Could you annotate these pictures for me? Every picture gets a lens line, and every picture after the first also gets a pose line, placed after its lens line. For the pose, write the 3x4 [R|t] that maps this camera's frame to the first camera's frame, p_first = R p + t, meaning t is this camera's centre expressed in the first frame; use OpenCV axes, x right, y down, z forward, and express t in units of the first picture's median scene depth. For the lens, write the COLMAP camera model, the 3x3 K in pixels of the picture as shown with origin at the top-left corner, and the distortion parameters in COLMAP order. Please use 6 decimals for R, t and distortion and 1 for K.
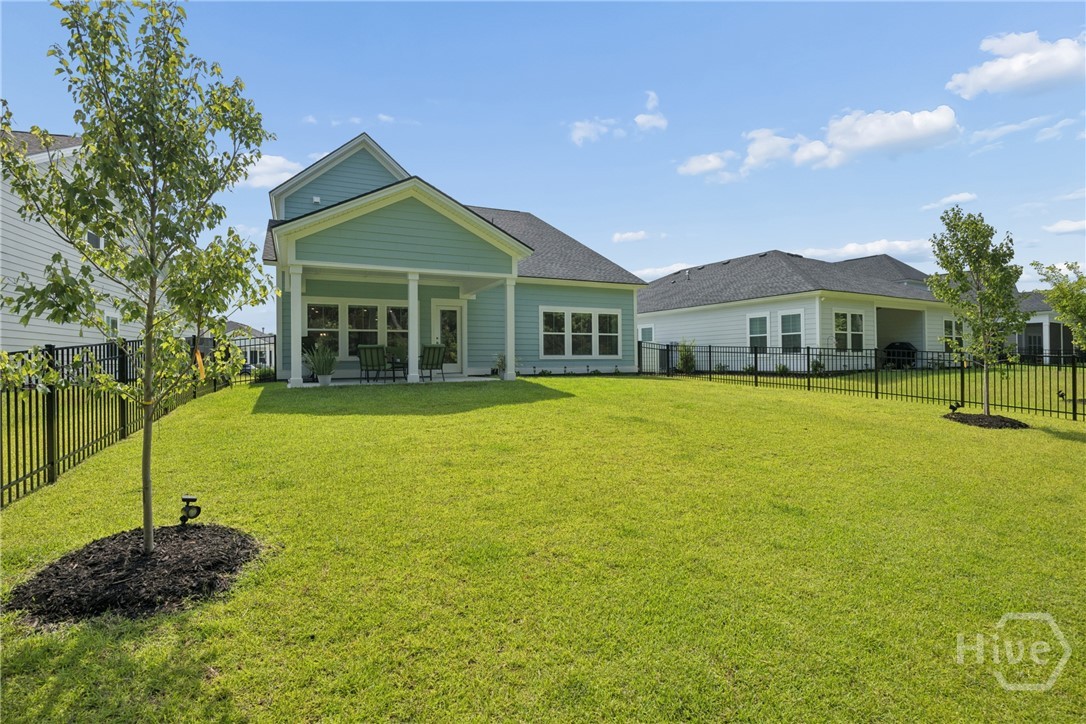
lens RADIAL K [[528.0, 0, 549.3], [0, 528.0, 359.7], [0, 0, 1]] dist [-0.018204, 0.000150]
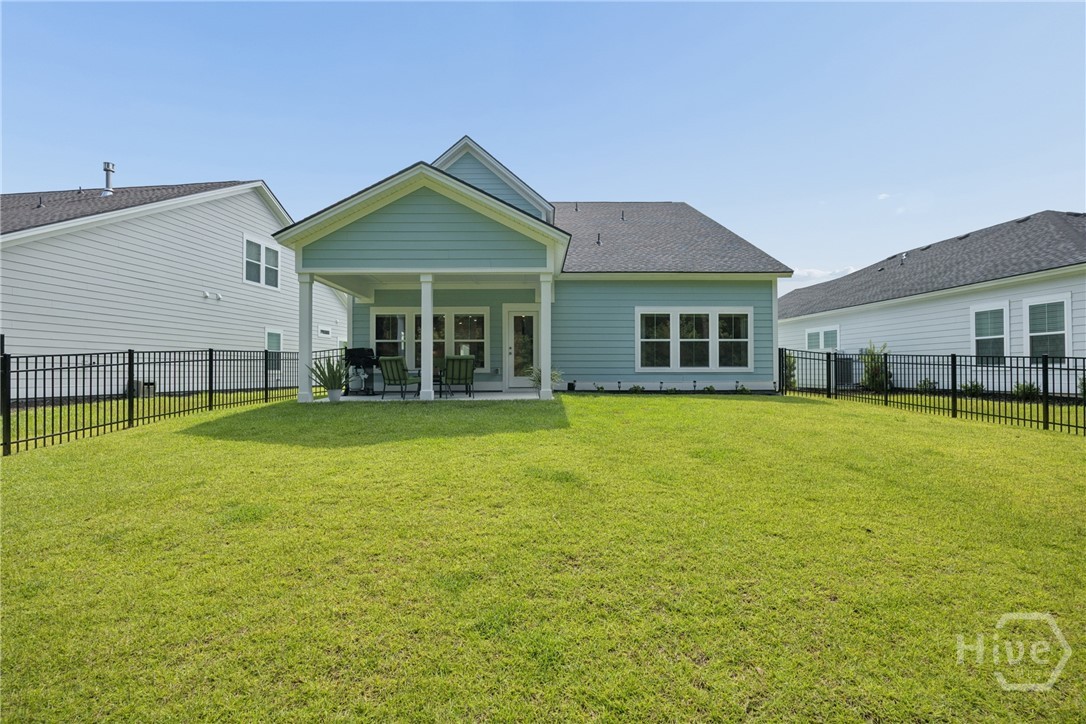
lens RADIAL K [[528.0, 0, 539.3], [0, 528.0, 367.9], [0, 0, 1]] dist [-0.018204, 0.000150]
pose [[0.905812, 0.002181, -0.423673, 0.184922], [-0.003554, 0.999991, -0.002452, -0.004735], [0.423664, 0.003727, 0.905812, 0.189721]]
